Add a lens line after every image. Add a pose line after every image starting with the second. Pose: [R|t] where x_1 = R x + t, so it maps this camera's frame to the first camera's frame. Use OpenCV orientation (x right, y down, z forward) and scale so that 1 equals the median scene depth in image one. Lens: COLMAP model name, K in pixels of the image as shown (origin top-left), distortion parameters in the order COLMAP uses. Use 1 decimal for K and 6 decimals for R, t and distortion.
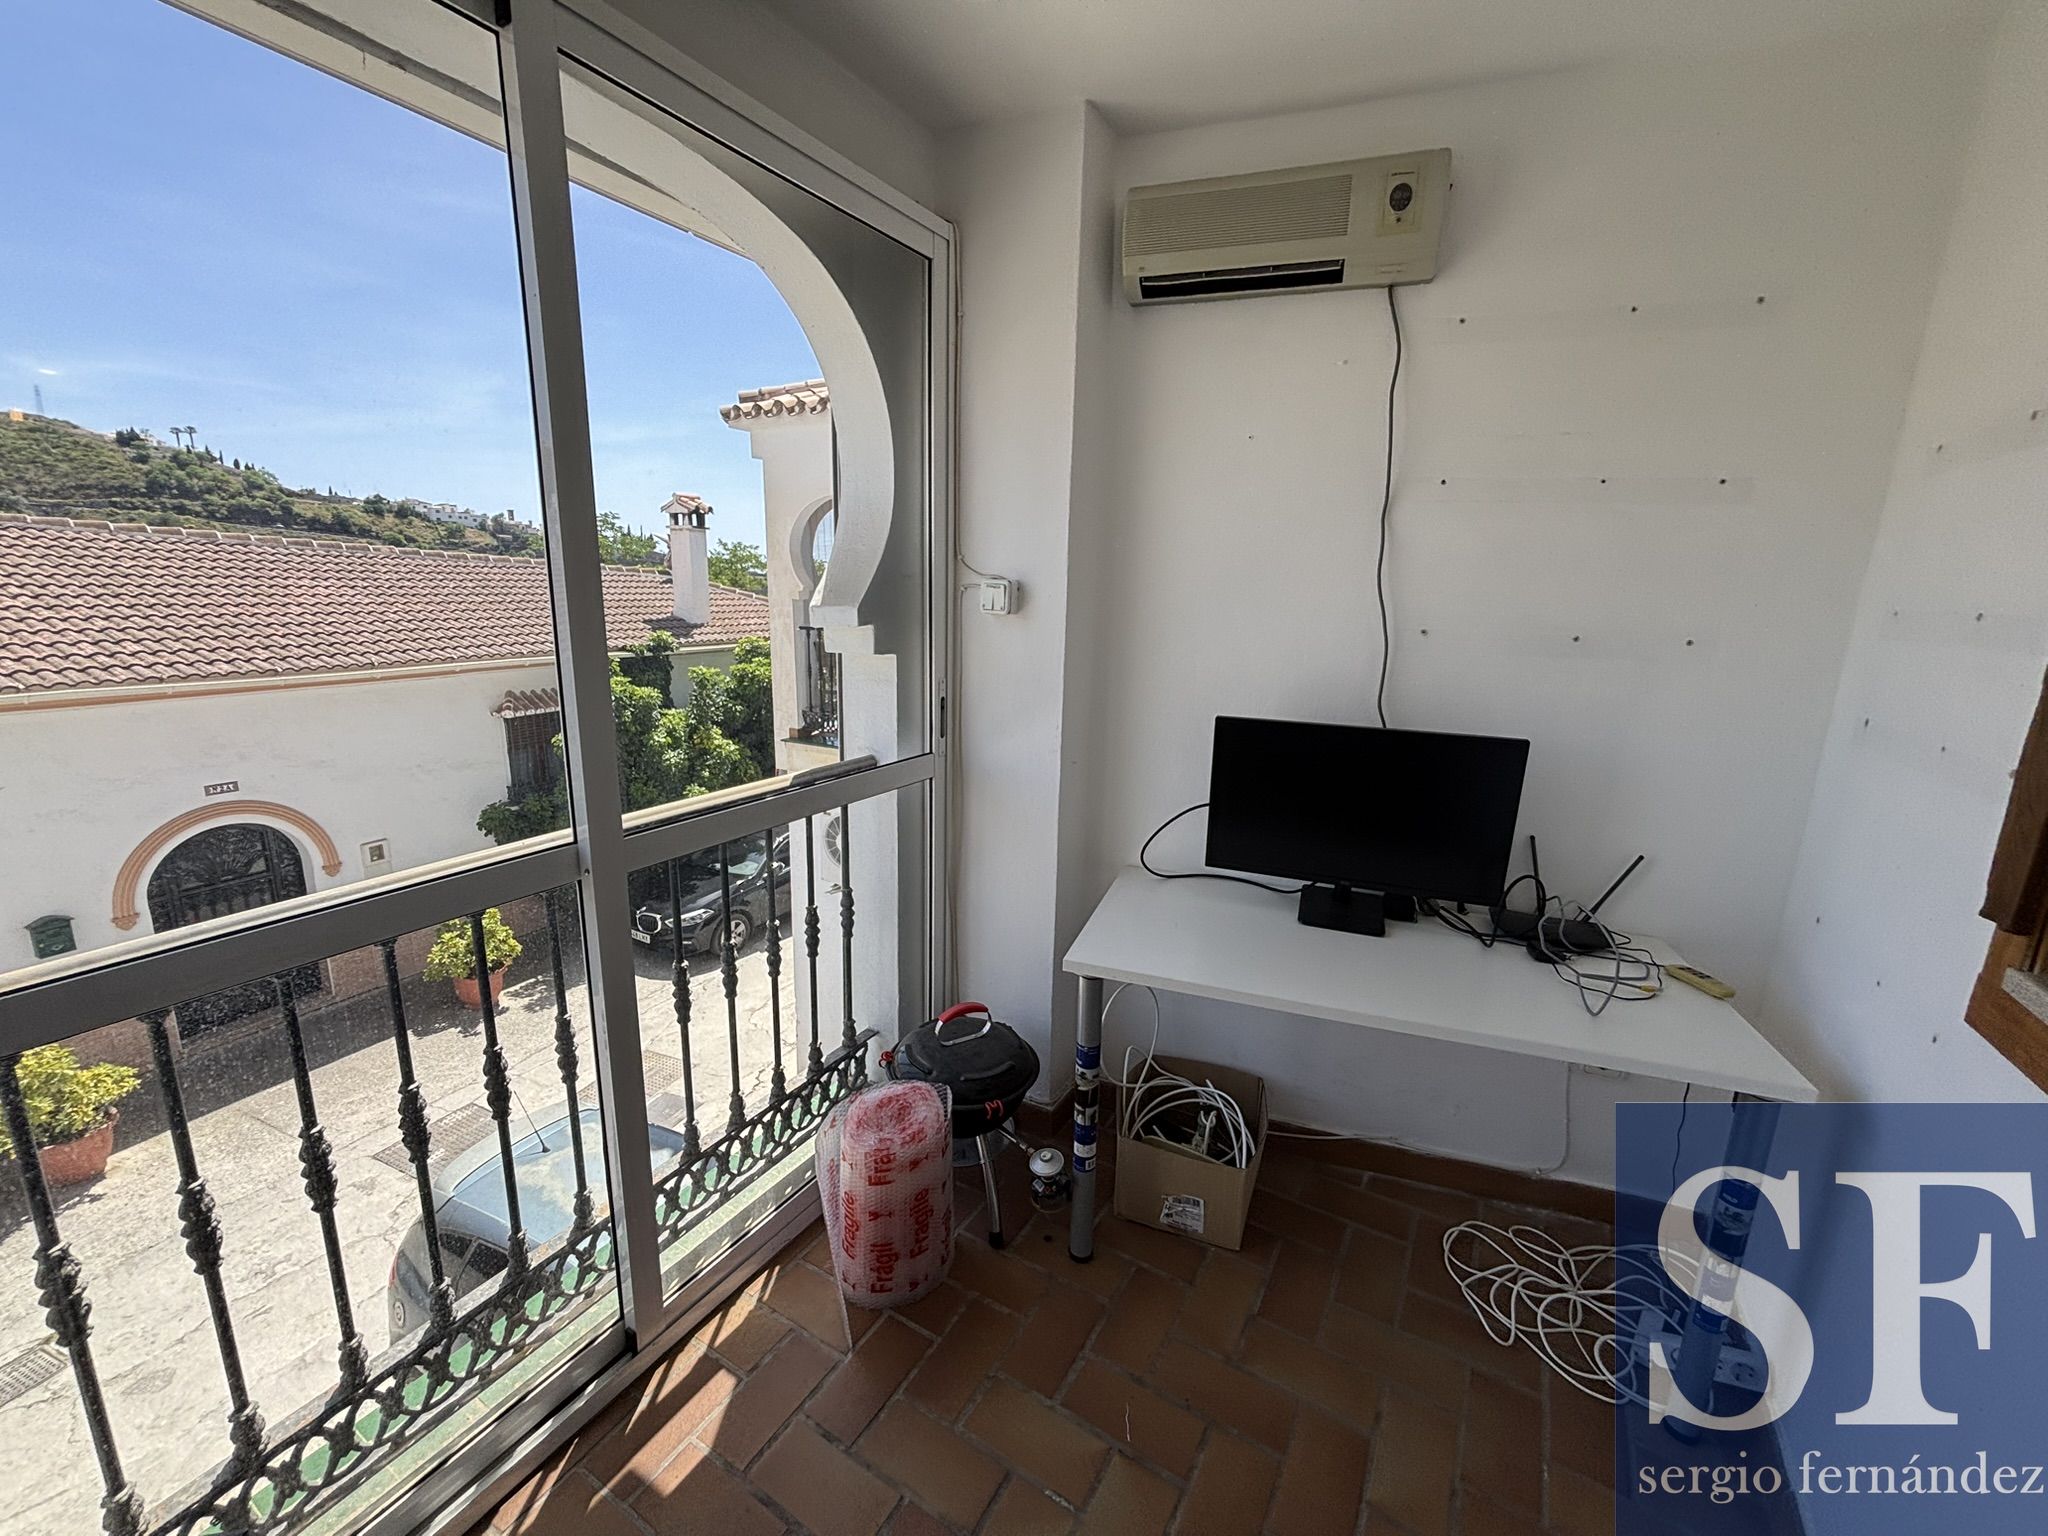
lens RADIAL K [[815.6, 0, 1024.2], [0, 815.6, 775.0], [0, 0, 1]] dist [0.002034, 0.000096]
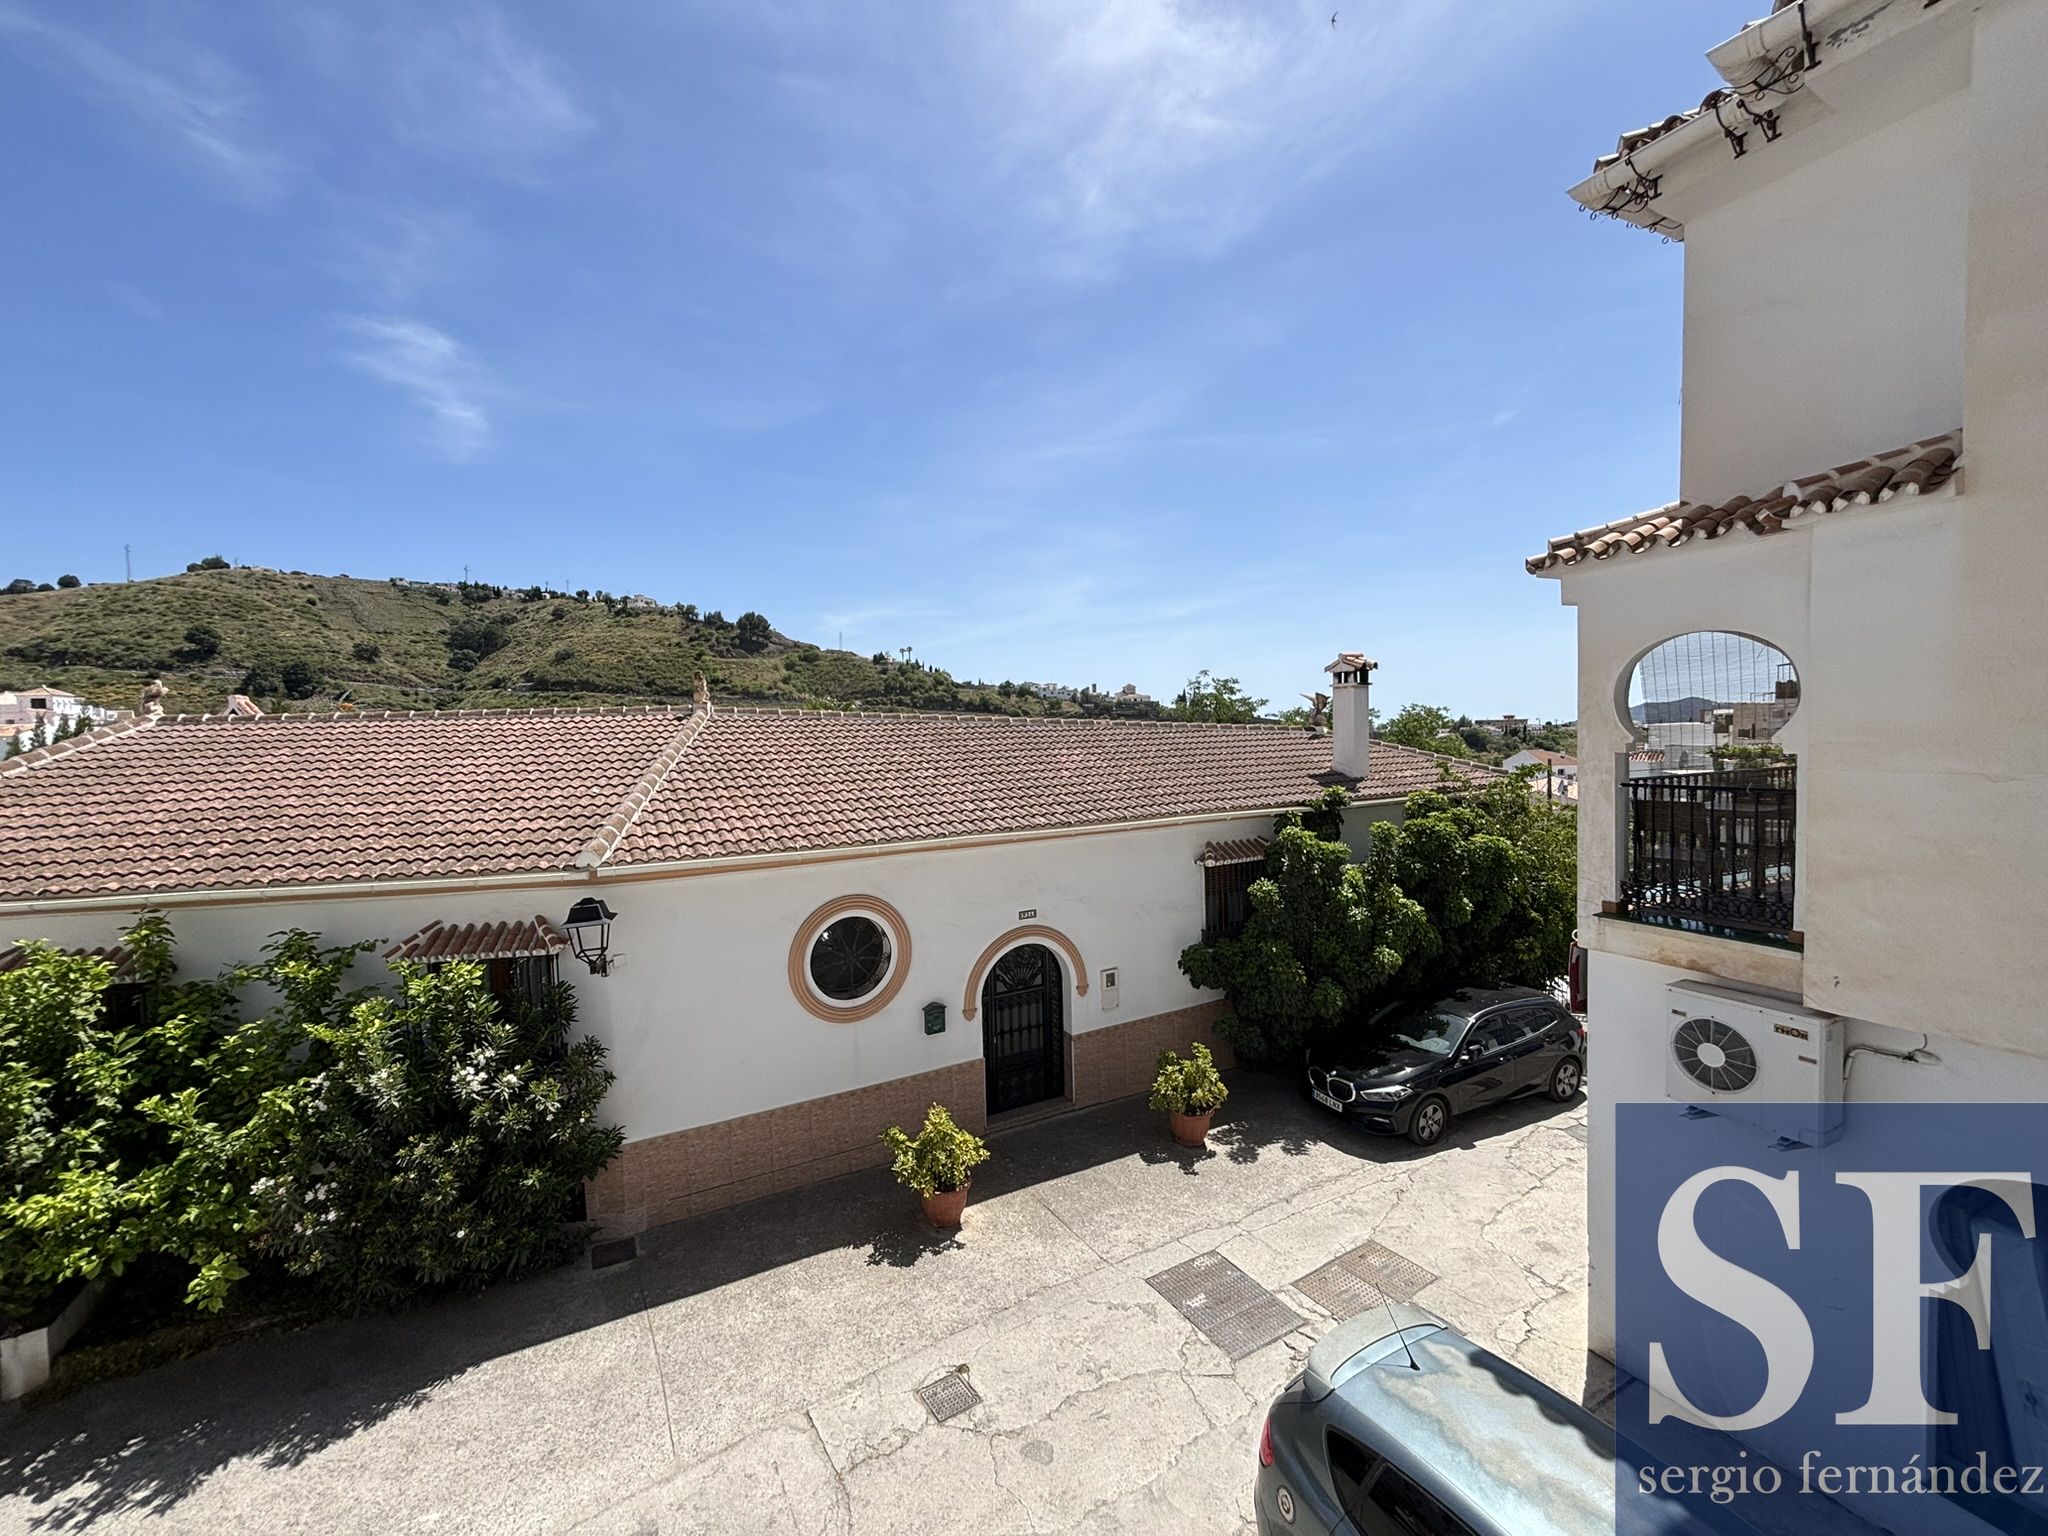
lens RADIAL K [[815.6, 0, 1019.3], [0, 815.6, 766.8], [0, 0, 1]] dist [0.002034, 0.000096]
pose [[0.813047, -0.023801, -0.581711, -0.184750], [-0.086158, 0.983244, -0.160652, -0.003507], [0.575788, 0.180736, 0.797372, -0.037640]]
